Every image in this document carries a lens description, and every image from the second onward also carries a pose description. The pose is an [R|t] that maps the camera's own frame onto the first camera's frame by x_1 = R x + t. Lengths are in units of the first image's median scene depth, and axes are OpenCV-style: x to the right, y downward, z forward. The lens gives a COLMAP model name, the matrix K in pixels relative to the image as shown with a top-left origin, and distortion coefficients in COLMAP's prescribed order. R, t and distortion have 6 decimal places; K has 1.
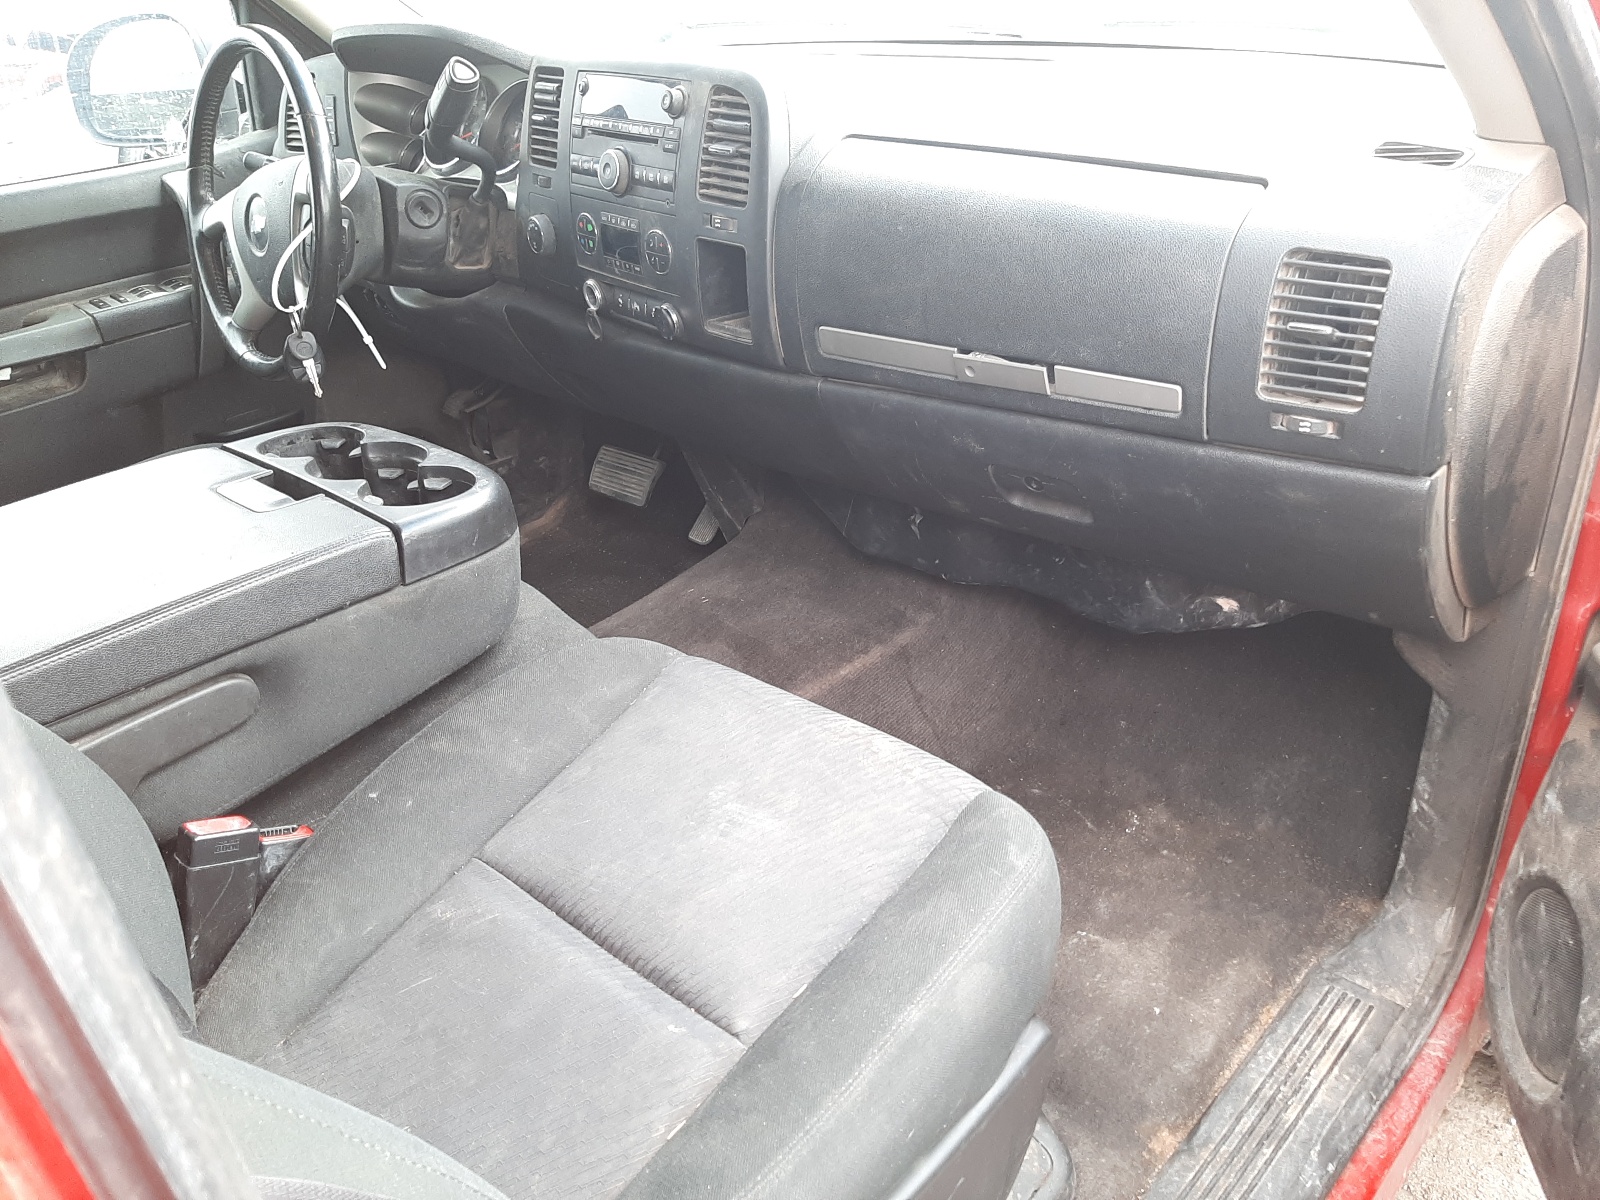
lens RADIAL K [[1257.9, 0, 818.3], [0, 1257.9, 607.6], [0, 0, 1]] dist [0.051452, -0.125678]
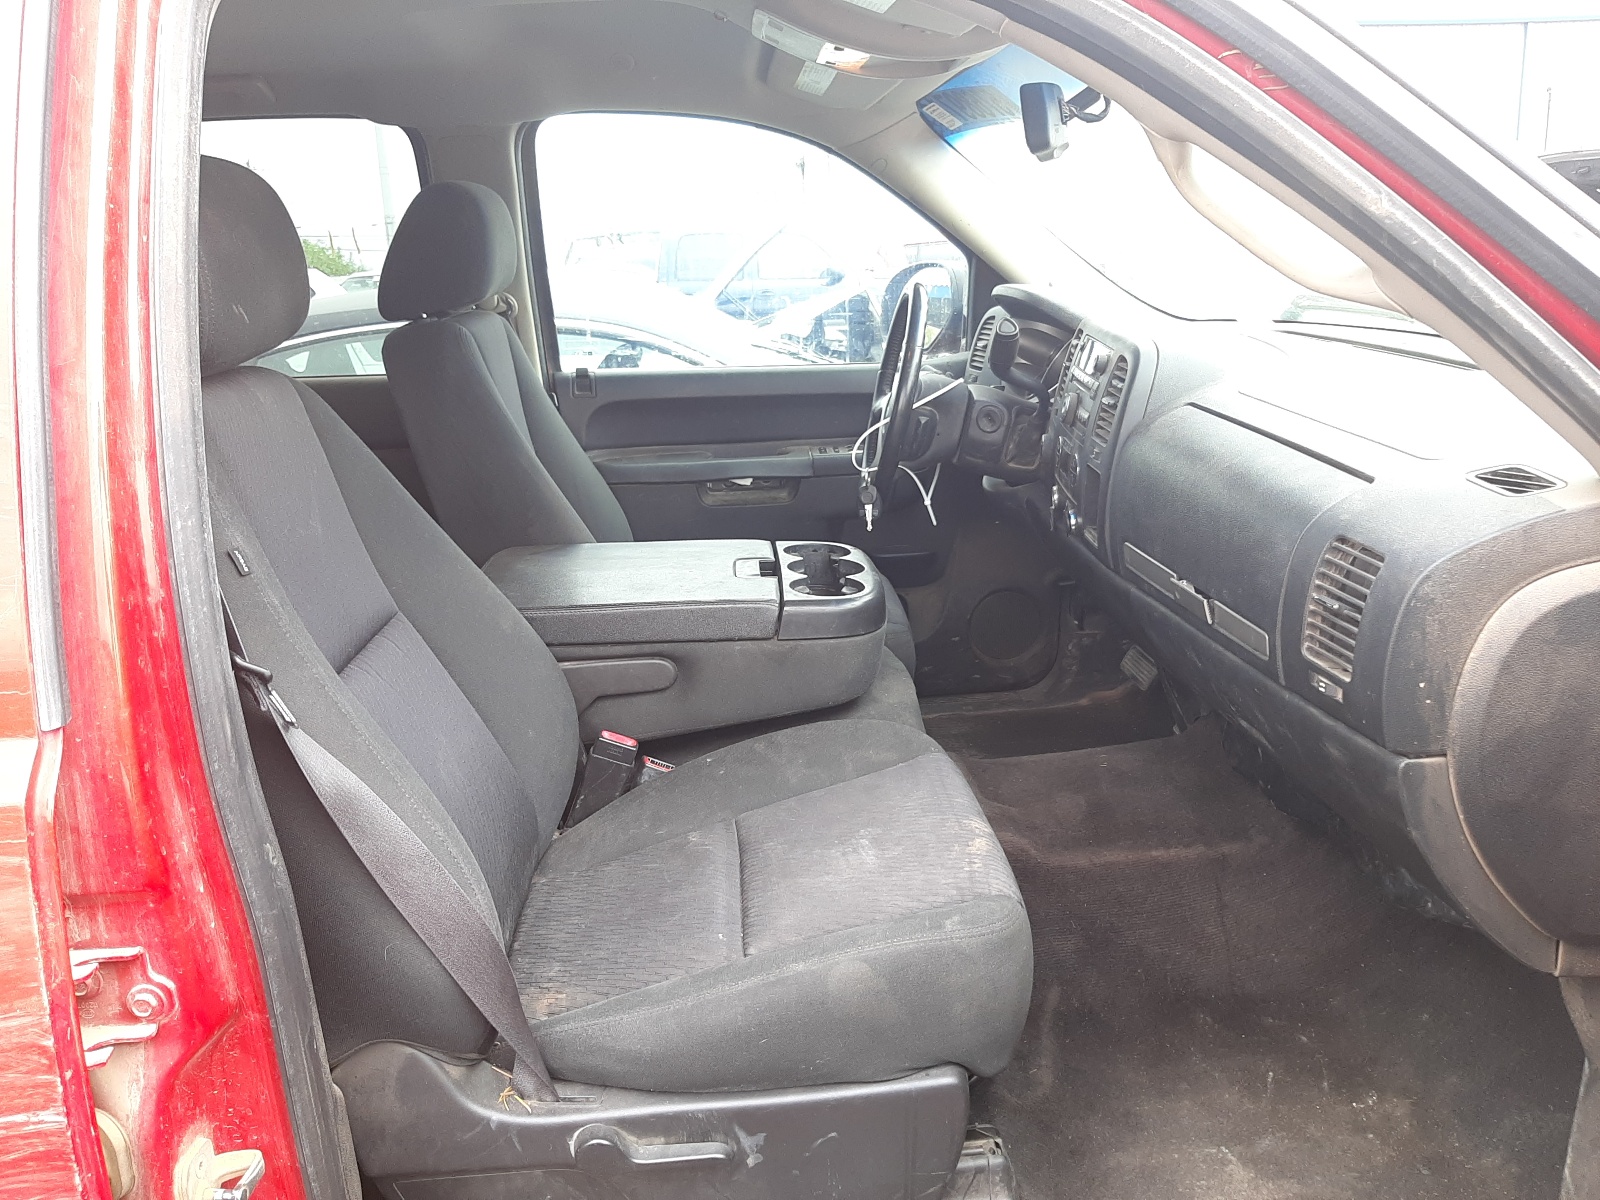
lens RADIAL K [[1257.9, 0, 818.3], [0, 1257.9, 607.6], [0, 0, 1]] dist [0.051452, -0.125678]
pose [[0.730274, 0.234053, -0.641810, 0.599696], [-0.338023, 0.940212, -0.041742, -0.007059], [0.593667, 0.247429, 0.765727, -0.124636]]
